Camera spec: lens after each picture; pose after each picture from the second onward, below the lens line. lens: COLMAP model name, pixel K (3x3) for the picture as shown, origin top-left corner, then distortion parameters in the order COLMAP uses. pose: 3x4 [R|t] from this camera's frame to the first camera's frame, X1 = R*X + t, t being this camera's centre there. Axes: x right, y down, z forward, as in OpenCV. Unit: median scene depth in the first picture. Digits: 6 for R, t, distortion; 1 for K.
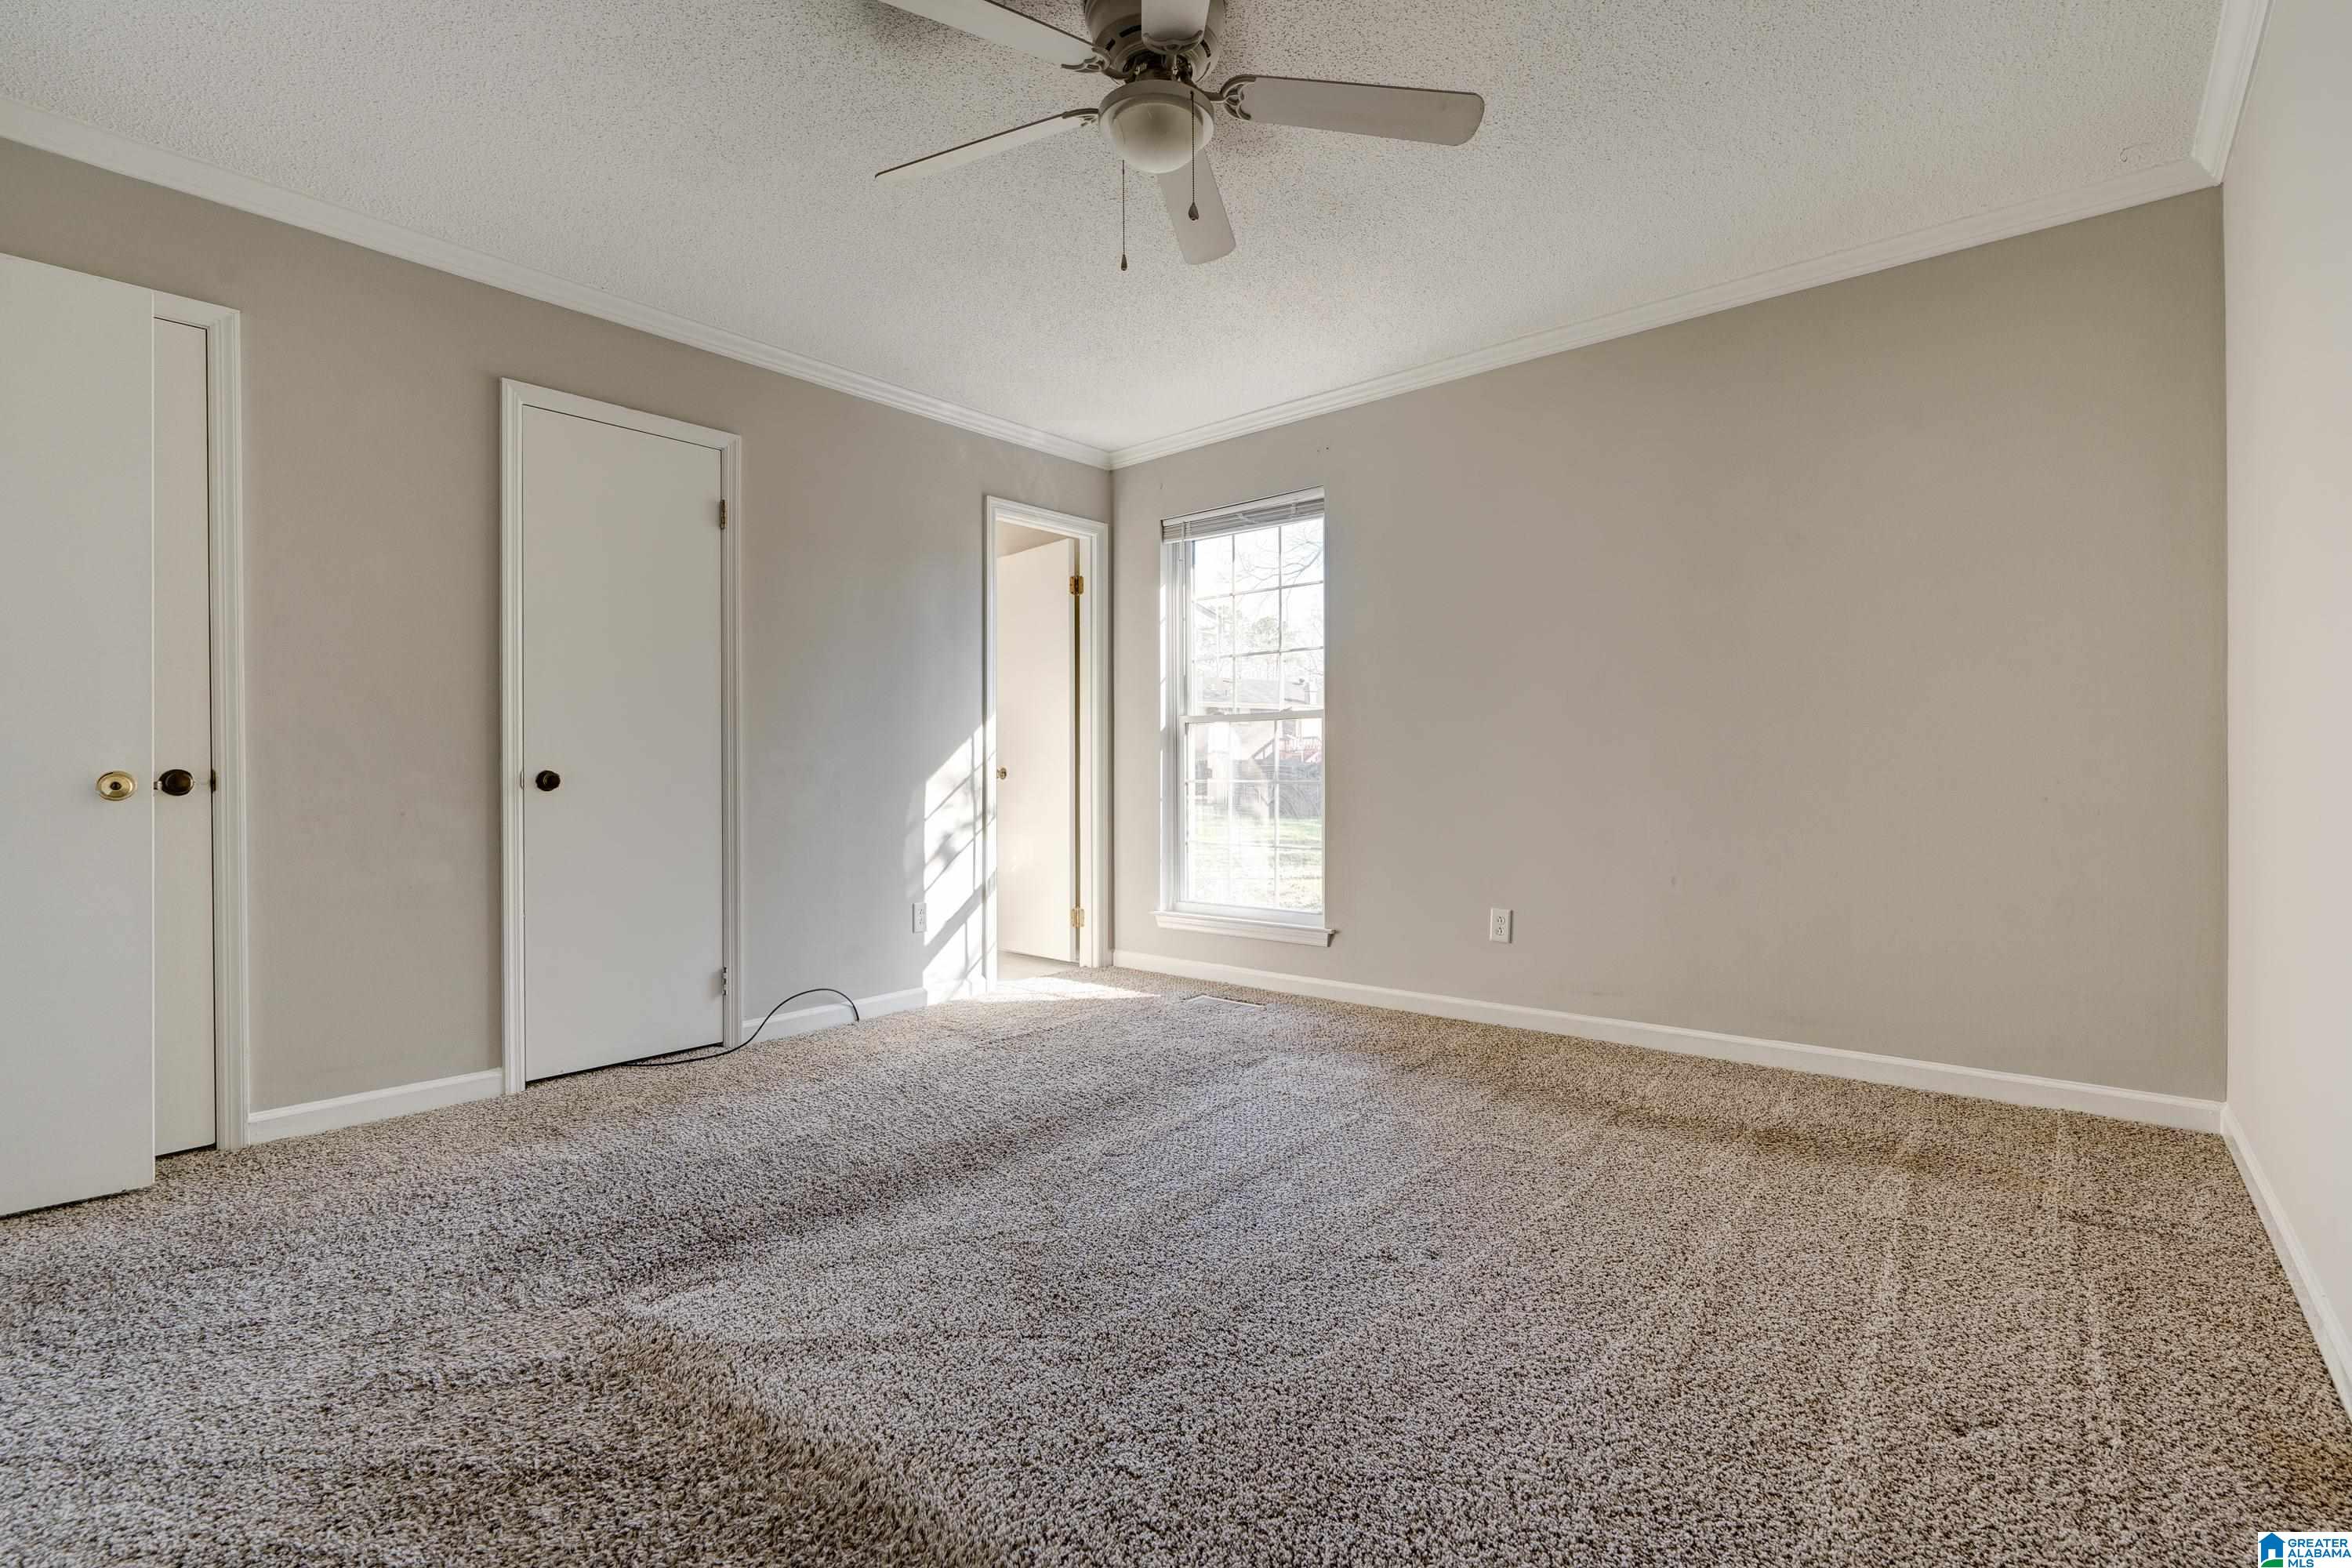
lens RADIAL K [[1085.2, 0, 1169.2], [0, 1085.2, 792.6], [0, 0, 1]] dist [-0.003127, 0.000232]
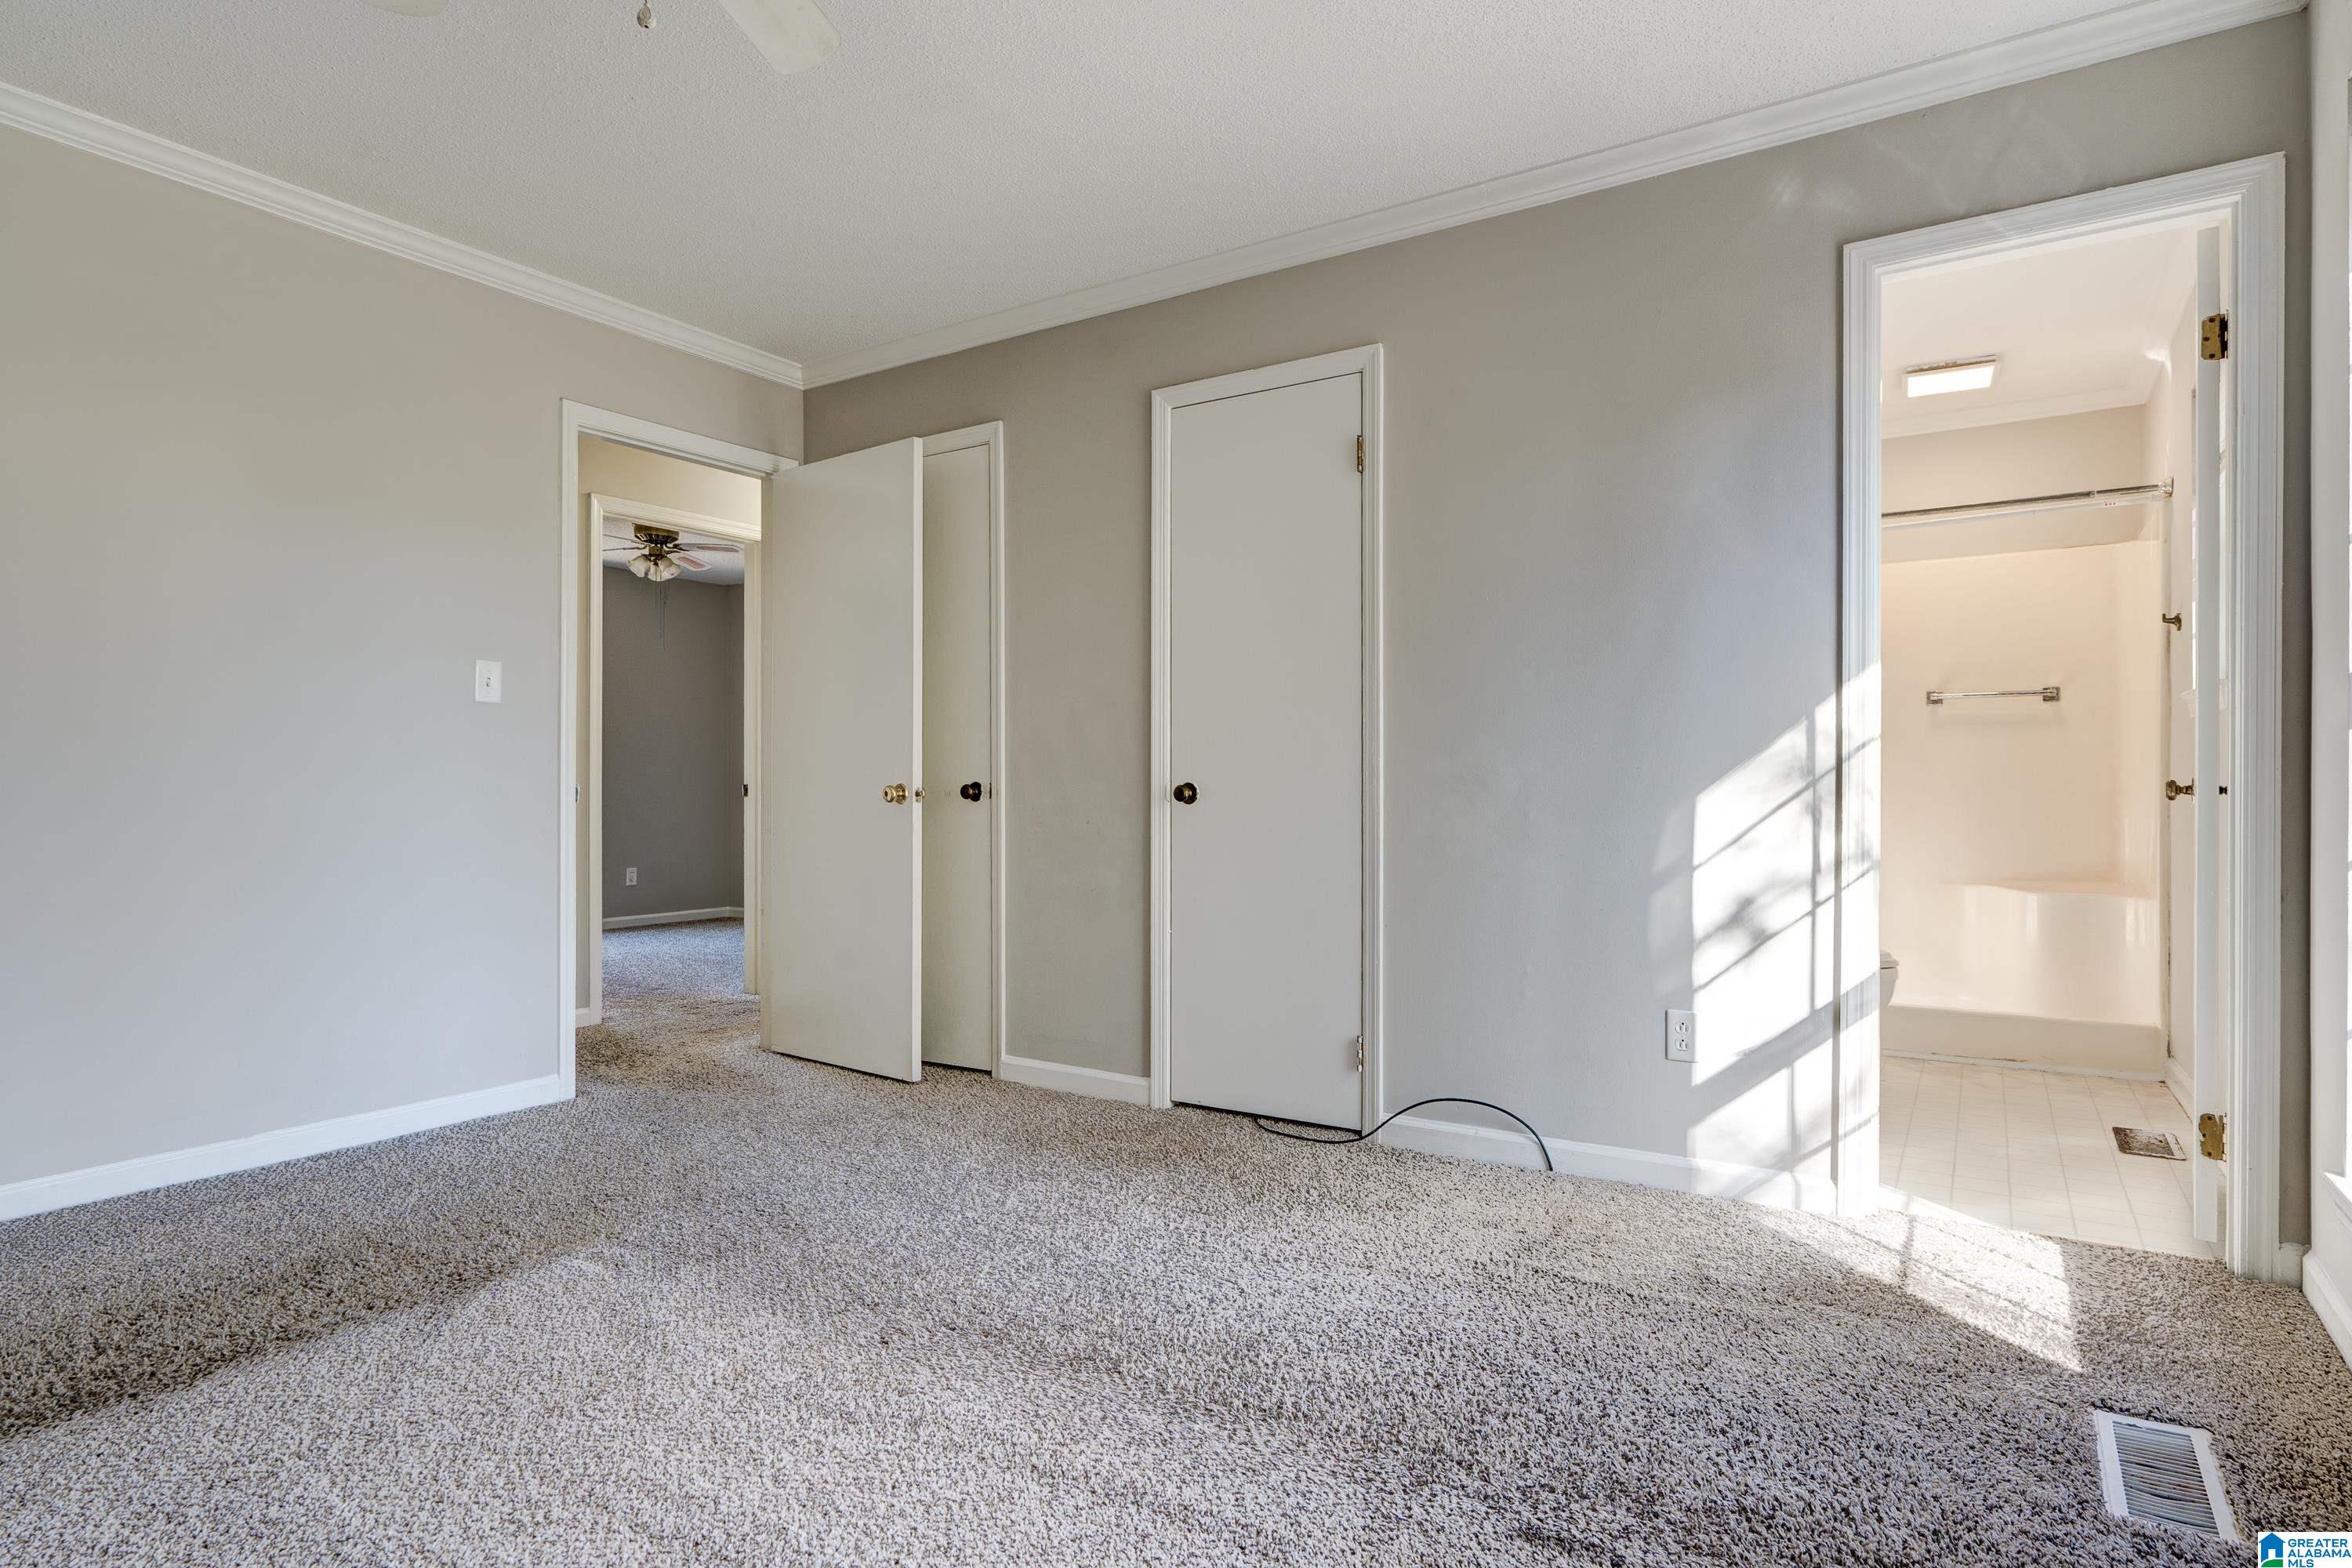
lens RADIAL K [[1276.2, 0, 1173.1], [0, 1276.2, 781.4], [0, 0, 1]] dist [-0.015009, -0.000771]
pose [[0.118524, 0.005454, -0.992936, 0.407333], [-0.012703, 0.999911, 0.003976, -0.019198], [0.992870, 0.012142, 0.118582, 0.641311]]
